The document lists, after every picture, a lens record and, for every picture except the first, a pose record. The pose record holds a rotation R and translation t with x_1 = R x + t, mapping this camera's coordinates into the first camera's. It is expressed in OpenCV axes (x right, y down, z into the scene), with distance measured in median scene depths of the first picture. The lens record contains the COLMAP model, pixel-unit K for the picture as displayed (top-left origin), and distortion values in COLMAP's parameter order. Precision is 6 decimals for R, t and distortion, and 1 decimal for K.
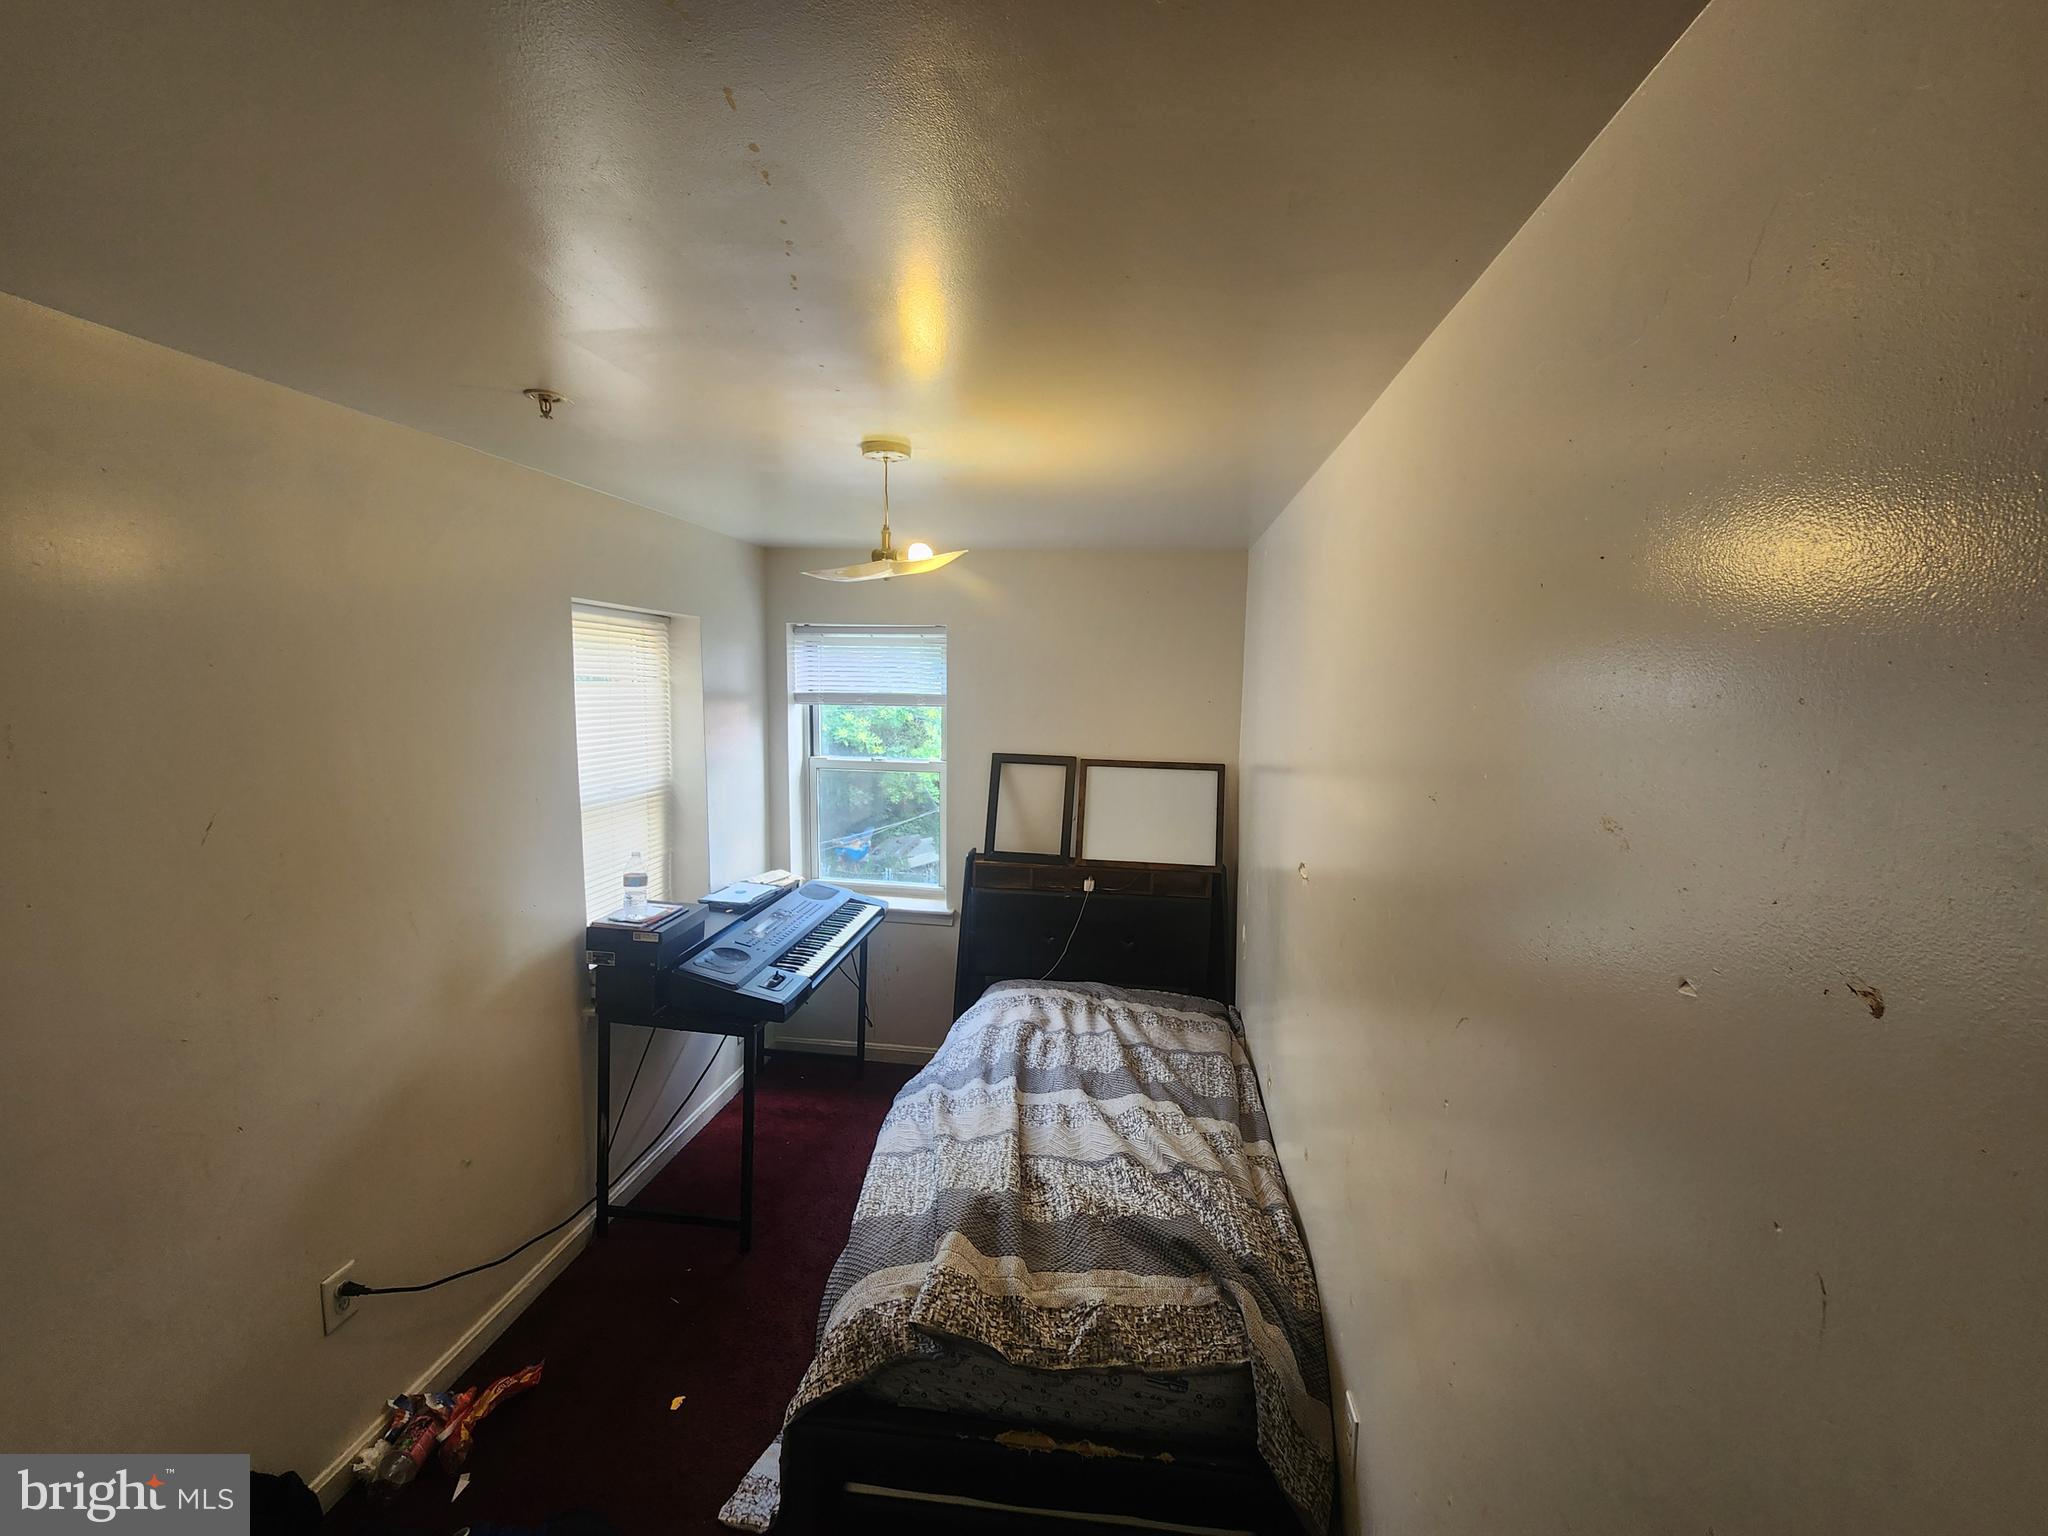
lens RADIAL K [[833.7, 0, 1031.2], [0, 833.7, 769.7], [0, 0, 1]] dist [0.000197, -0.000130]
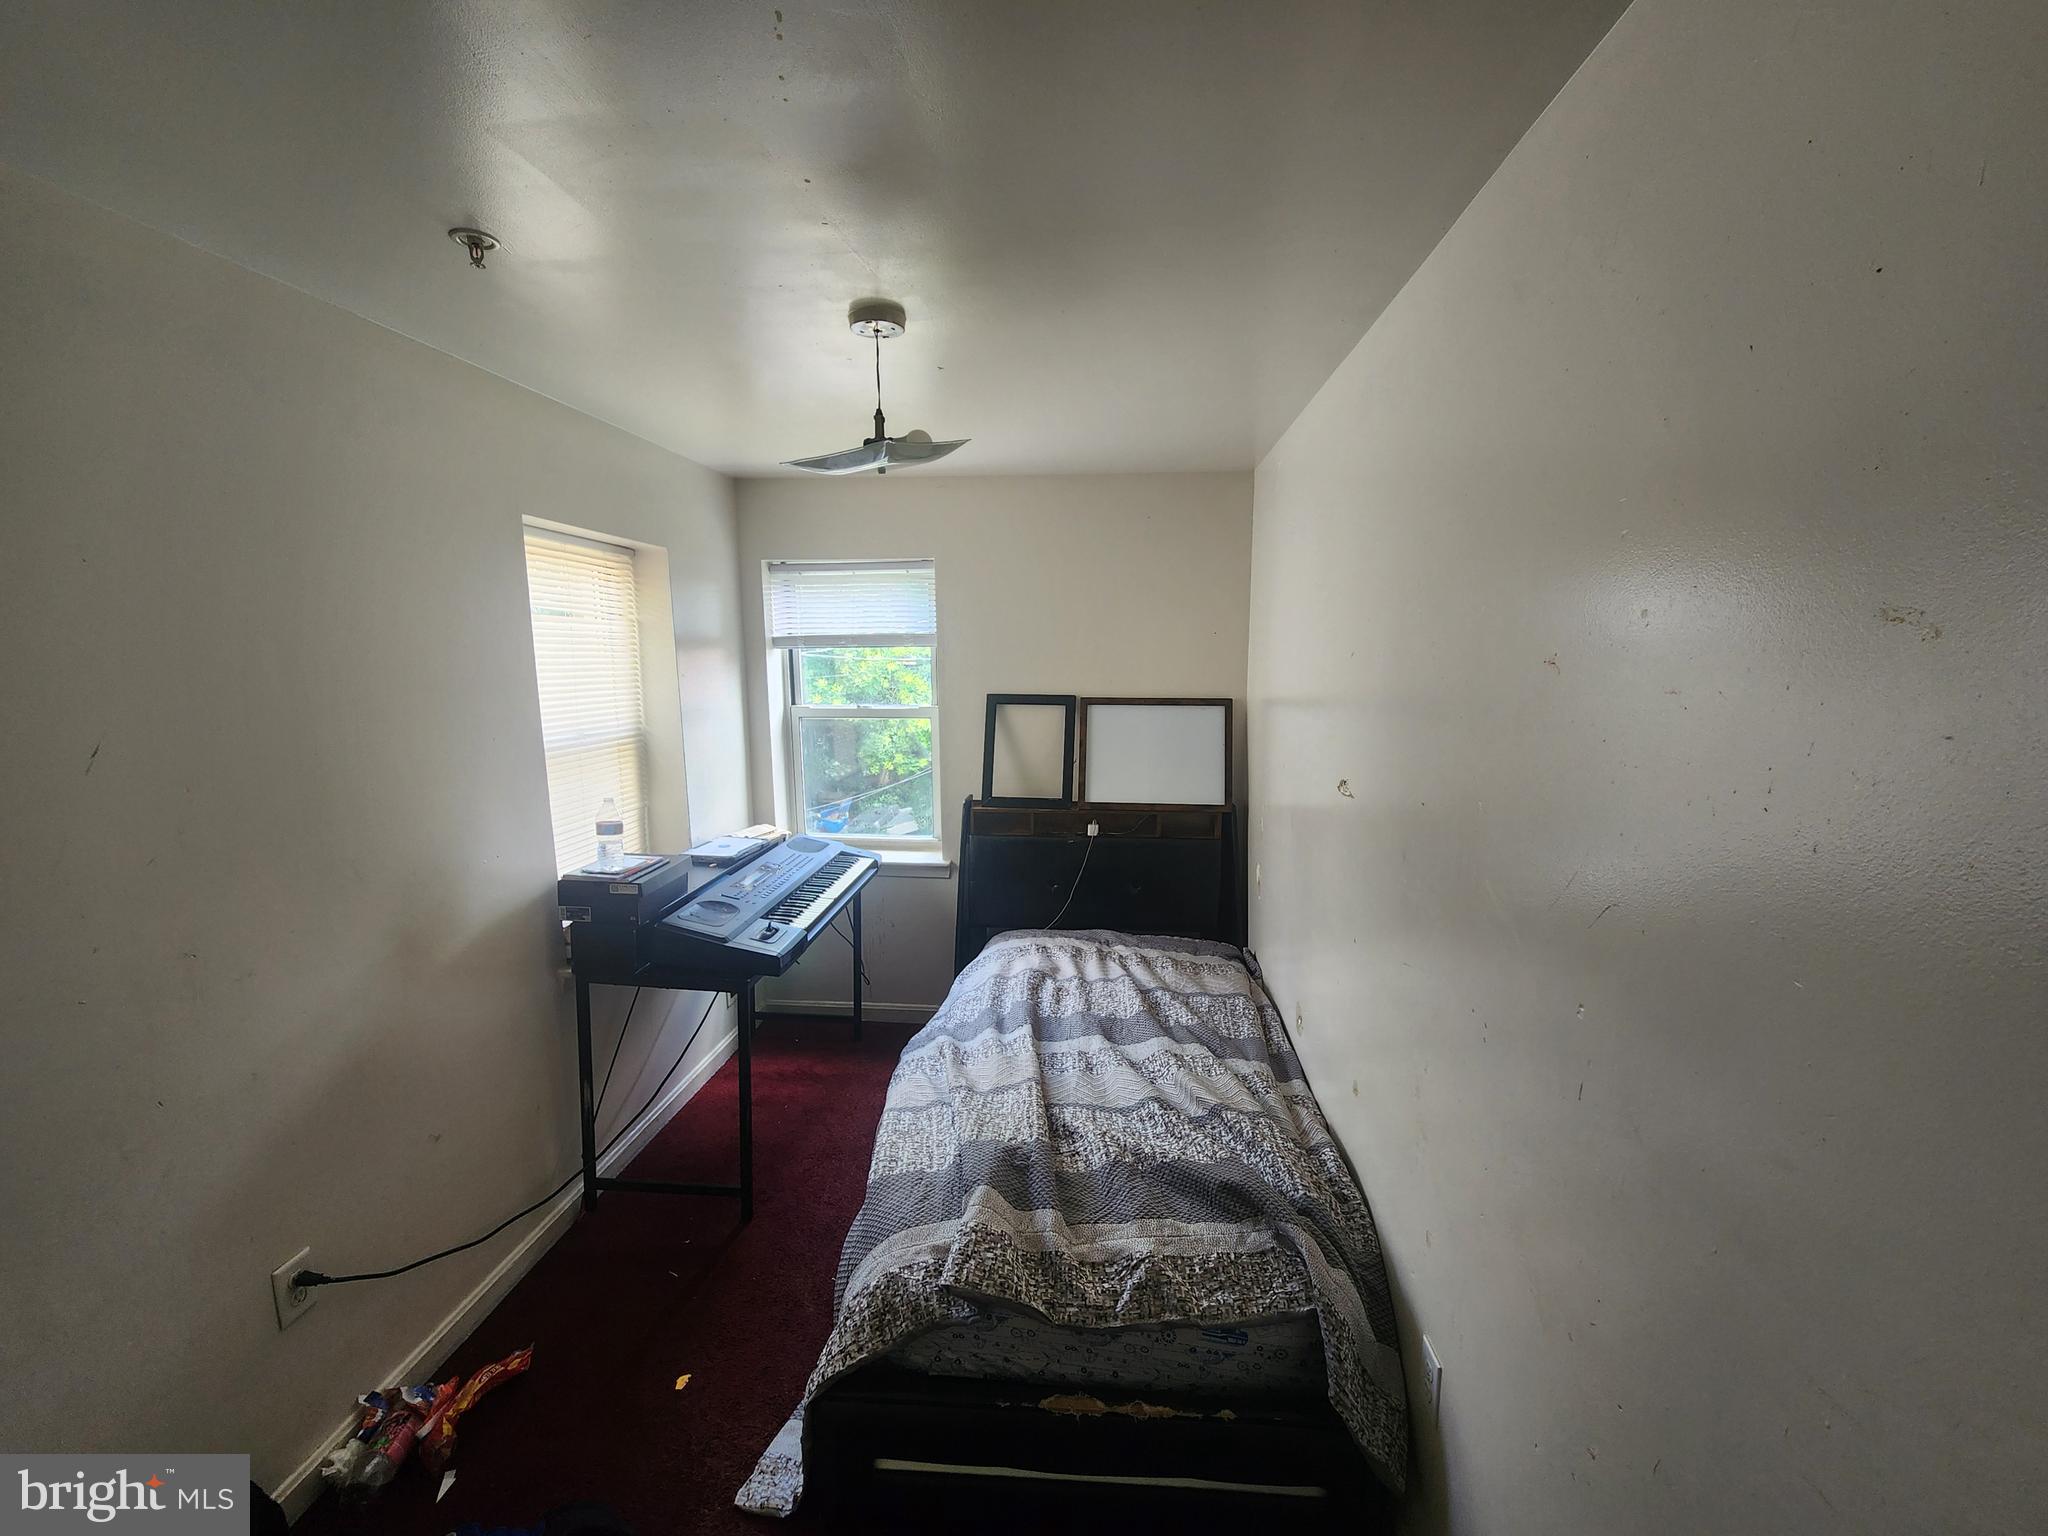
lens RADIAL K [[831.7, 0, 1034.5], [0, 831.7, 774.4], [0, 0, 1]] dist [-0.000596, -0.000141]
pose [[0.999052, -0.027677, 0.033593, -0.047856], [0.026315, 0.998840, 0.040317, 0.060913], [-0.034670, -0.039395, 0.998622, 0.094417]]
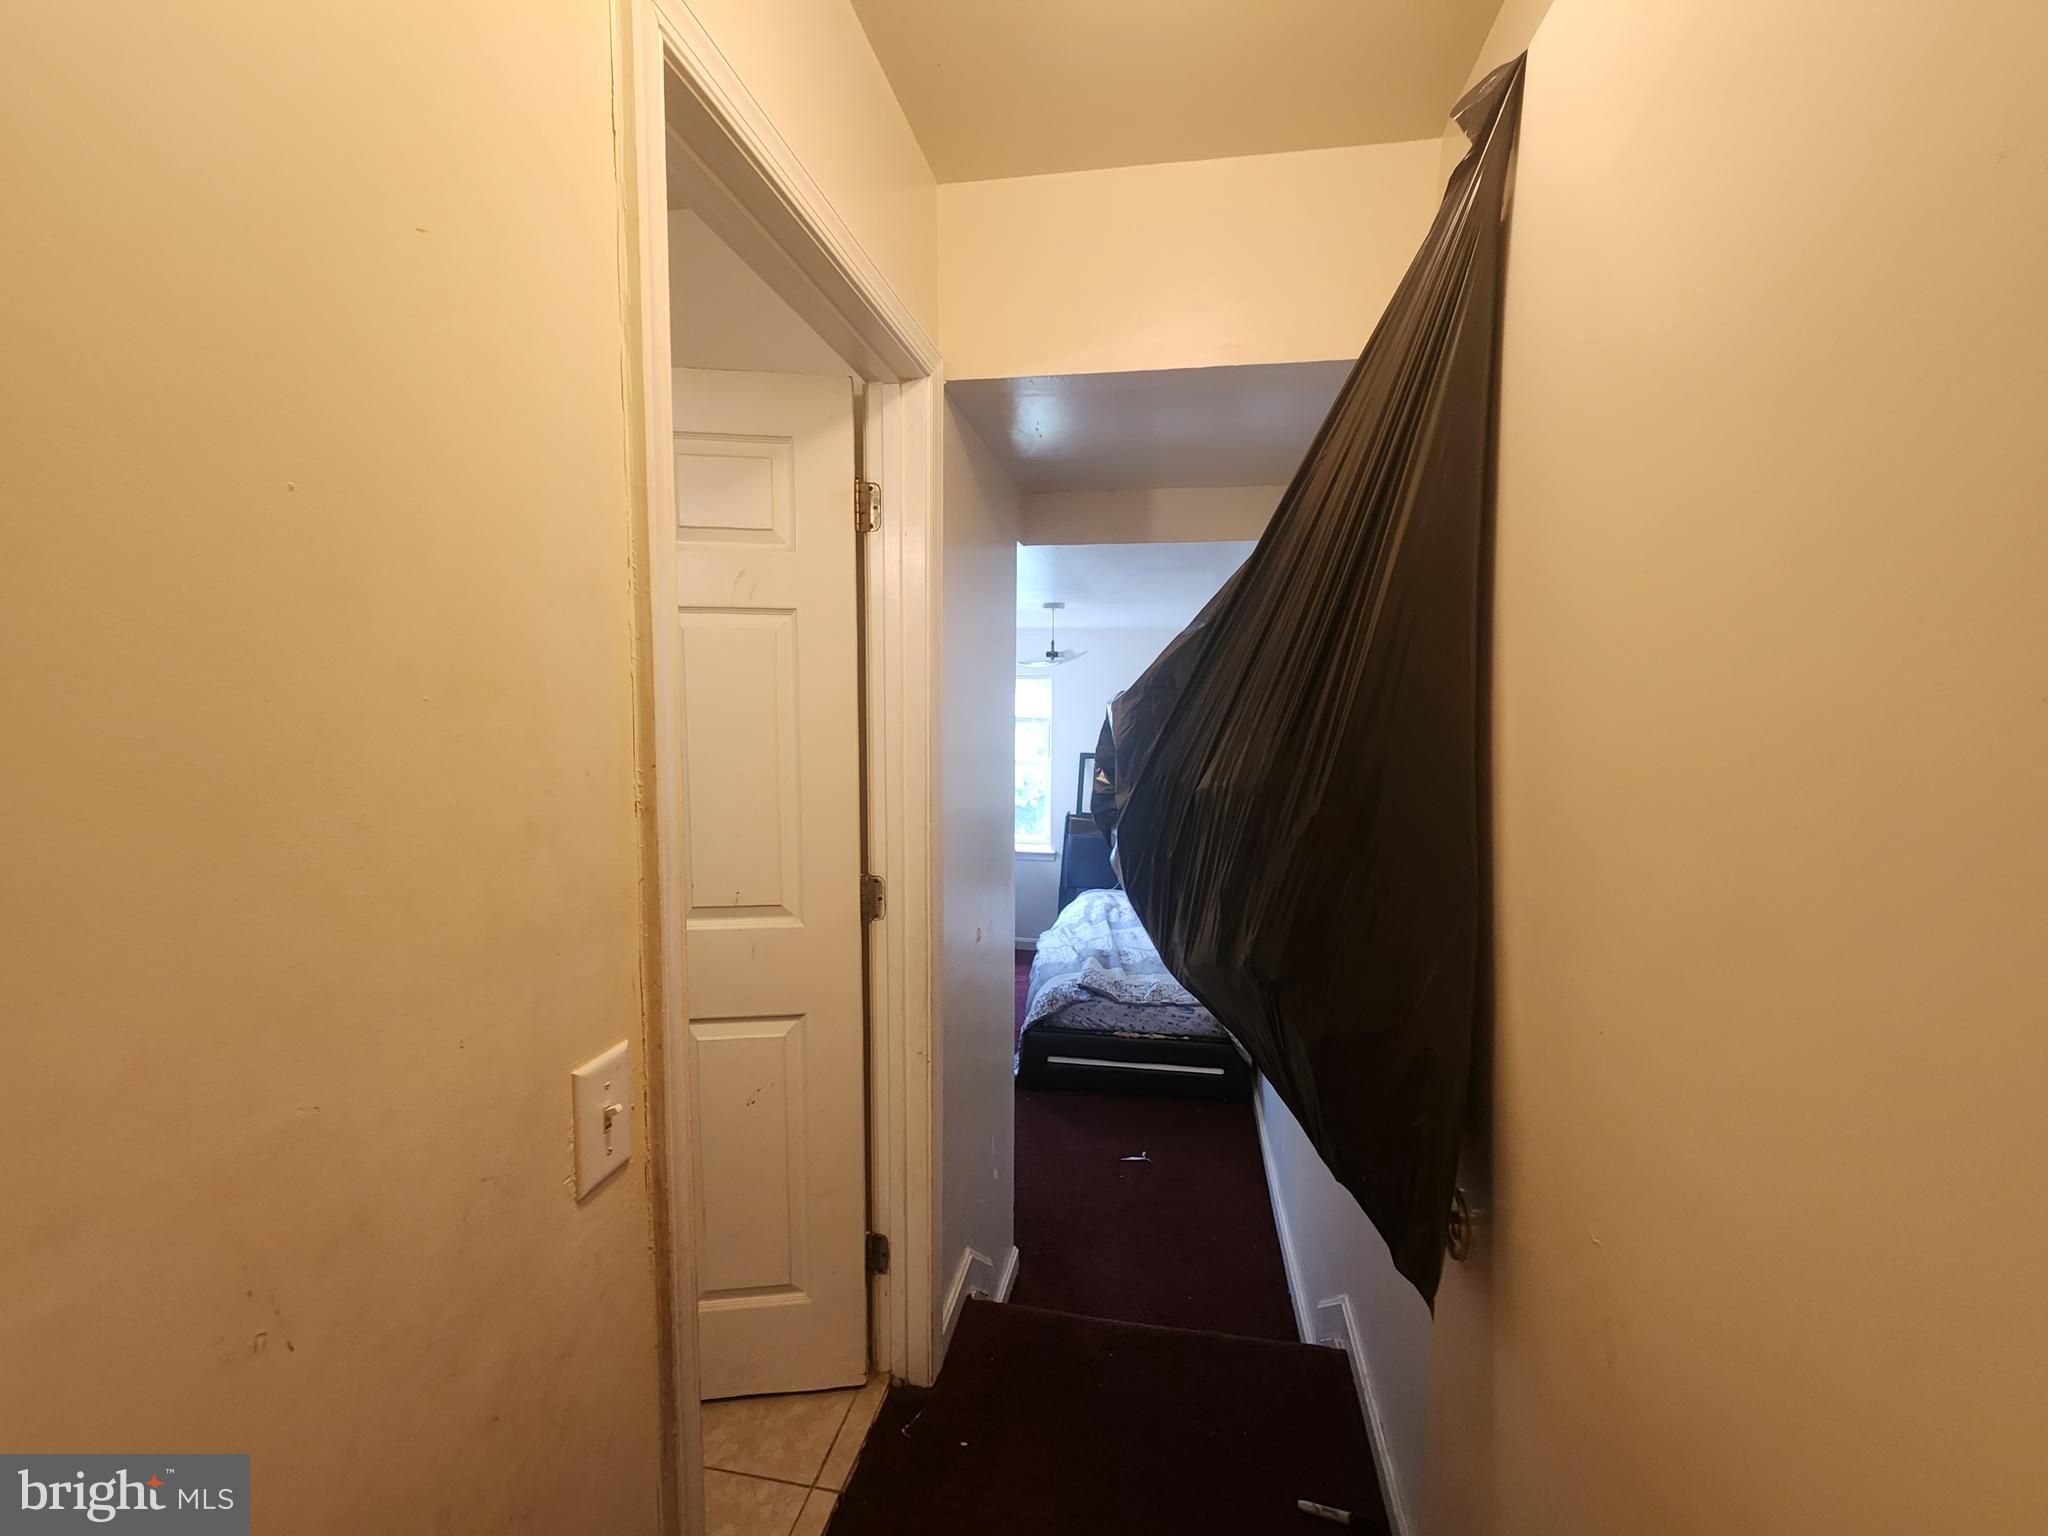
lens RADIAL K [[831.7, 0, 1034.5], [0, 831.7, 774.4], [0, 0, 1]] dist [-0.000596, -0.000141]
pose [[0.999563, -0.002266, -0.029478, -0.156663], [0.001813, 0.999880, -0.015386, 0.082951], [0.029510, 0.015326, 0.999447, -1.101985]]
